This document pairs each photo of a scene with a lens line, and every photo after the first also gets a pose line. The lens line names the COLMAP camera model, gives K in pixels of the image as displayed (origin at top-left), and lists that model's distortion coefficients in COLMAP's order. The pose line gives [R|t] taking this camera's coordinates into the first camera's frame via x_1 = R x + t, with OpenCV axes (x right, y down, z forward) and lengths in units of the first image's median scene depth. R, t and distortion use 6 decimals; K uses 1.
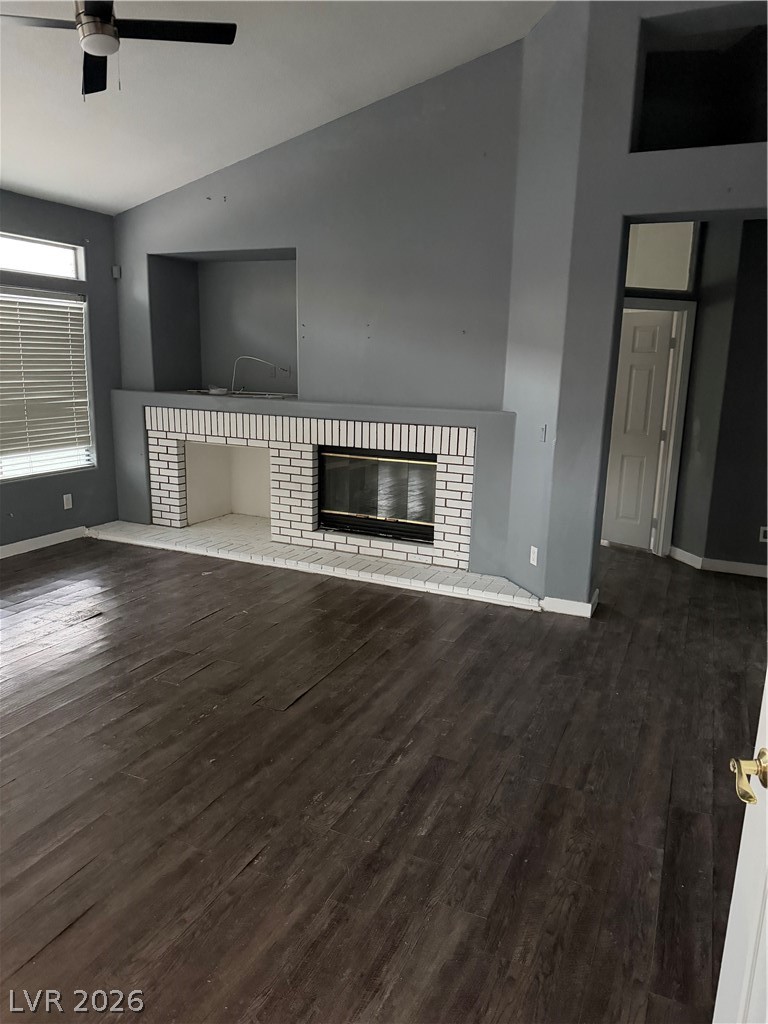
lens RADIAL K [[726.4, 0, 384.1], [0, 726.4, 512.5], [0, 0, 1]] dist [-0.001360, -0.000956]
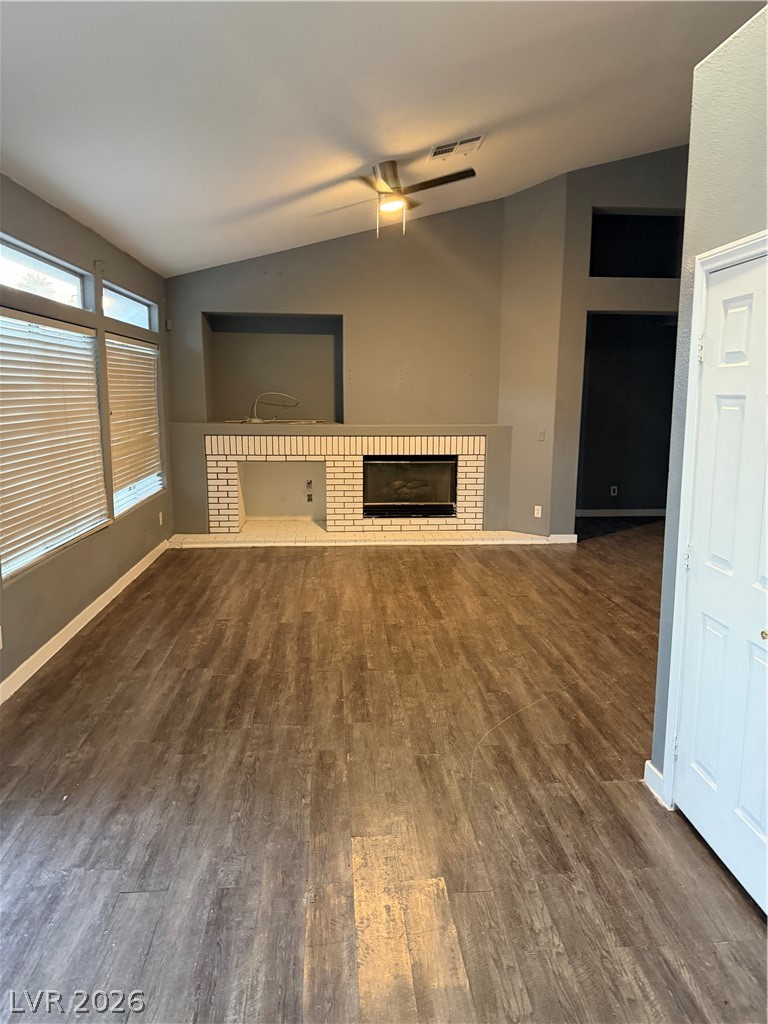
lens RADIAL K [[726.4, 0, 381.3], [0, 726.4, 511.6], [0, 0, 1]] dist [-0.001360, -0.000956]
pose [[0.873354, -0.099073, 0.476905, -0.731732], [0.117289, 0.993062, -0.008491, 0.027494], [-0.472755, 0.063351, 0.878914, -0.215587]]
